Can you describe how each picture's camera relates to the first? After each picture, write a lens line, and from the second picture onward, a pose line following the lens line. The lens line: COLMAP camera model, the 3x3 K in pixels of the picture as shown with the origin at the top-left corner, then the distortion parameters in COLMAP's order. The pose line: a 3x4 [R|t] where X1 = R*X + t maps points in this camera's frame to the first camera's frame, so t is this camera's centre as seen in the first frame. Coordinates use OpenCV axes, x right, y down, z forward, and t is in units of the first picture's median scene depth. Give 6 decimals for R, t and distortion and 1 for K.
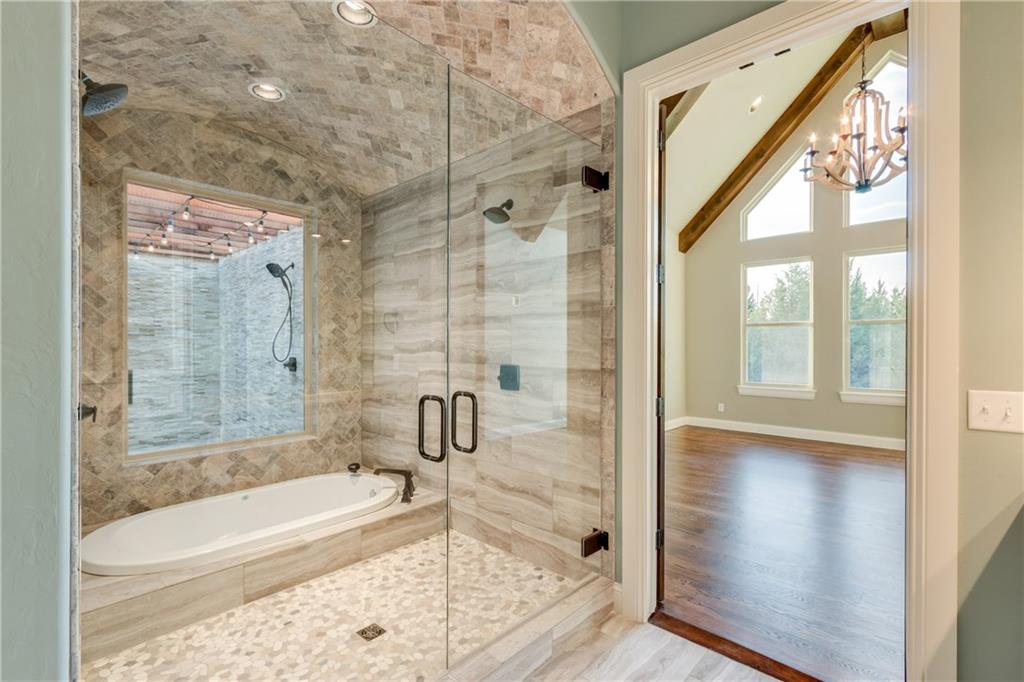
lens RADIAL K [[464.3, 0, 511.0], [0, 464.3, 348.8], [0, 0, 1]] dist [-0.000840, 0.000383]
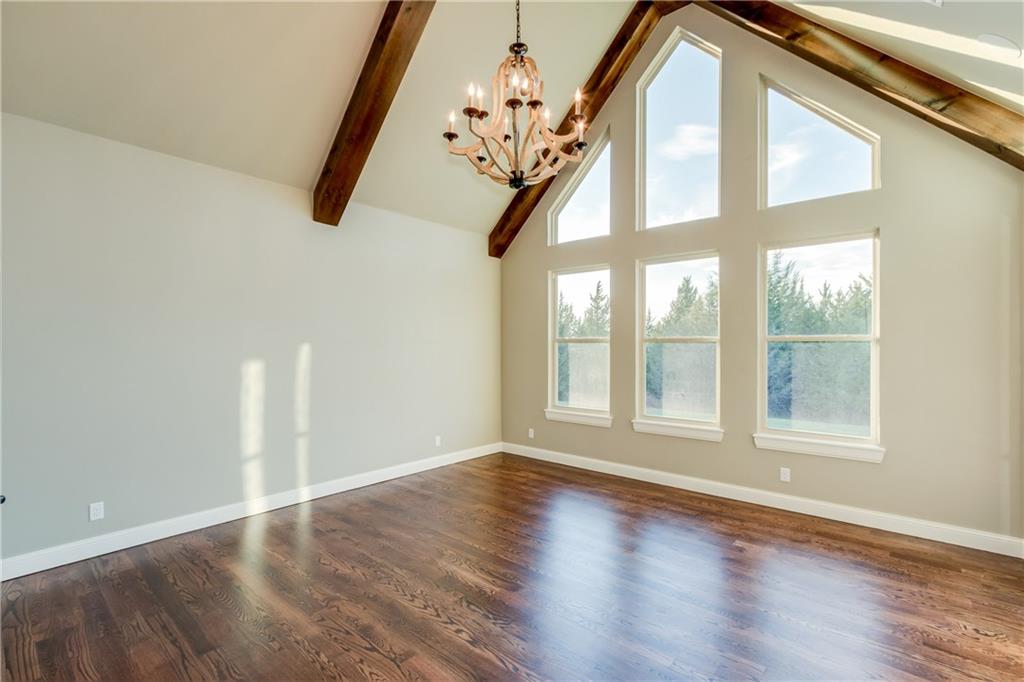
lens RADIAL K [[464.3, 0, 512.3], [0, 464.3, 347.1], [0, 0, 1]] dist [-0.000840, 0.000383]
pose [[0.999456, 0.000772, 0.032964, 0.425237], [-0.000697, 0.999997, -0.002277, -0.038684], [-0.032966, 0.002253, 0.999454, 0.129872]]
